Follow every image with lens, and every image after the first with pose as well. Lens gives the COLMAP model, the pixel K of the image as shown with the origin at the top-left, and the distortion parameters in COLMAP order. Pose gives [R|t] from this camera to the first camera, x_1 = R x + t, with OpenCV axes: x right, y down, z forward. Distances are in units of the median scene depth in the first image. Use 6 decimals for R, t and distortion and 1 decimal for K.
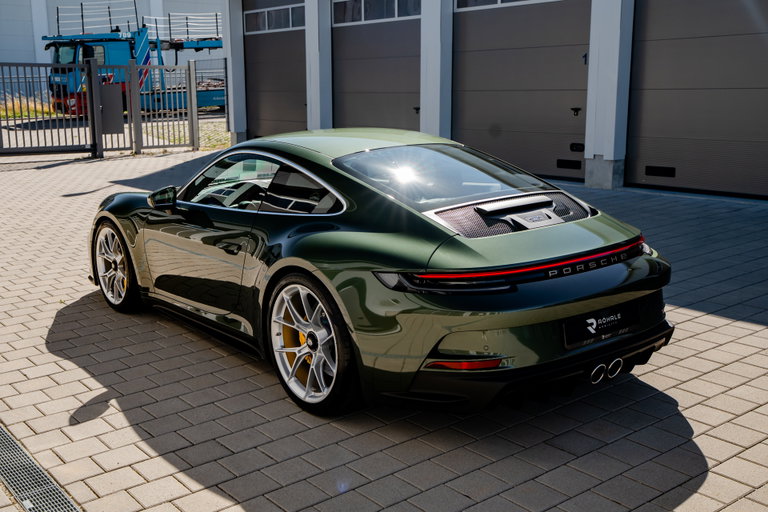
lens RADIAL K [[819.5, 0, 390.4], [0, 819.5, 257.6], [0, 0, 1]] dist [0.075284, 0.000000]
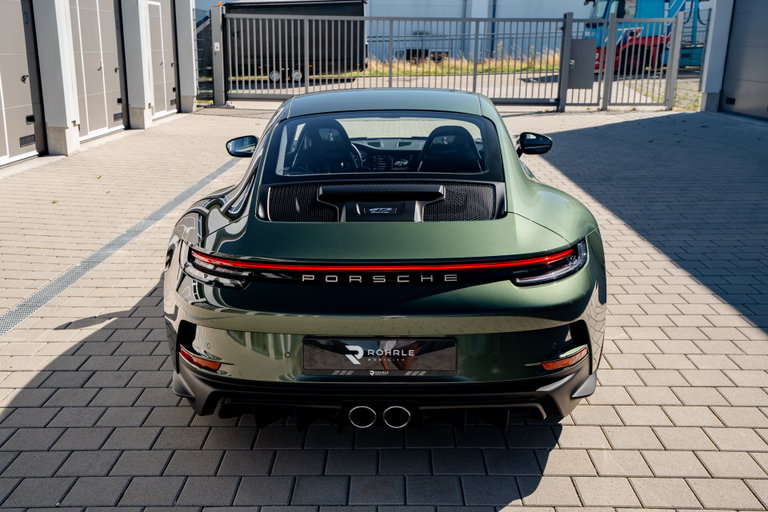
lens RADIAL K [[819.5, 0, 383.8], [0, 819.5, 250.7], [0, 0, 1]] dist [0.075284, 0.000000]
pose [[0.773693, 0.173867, -0.609237, 0.123952], [-0.146732, 0.984637, 0.094660, -0.015930], [0.616335, 0.016157, 0.787318, 0.067522]]
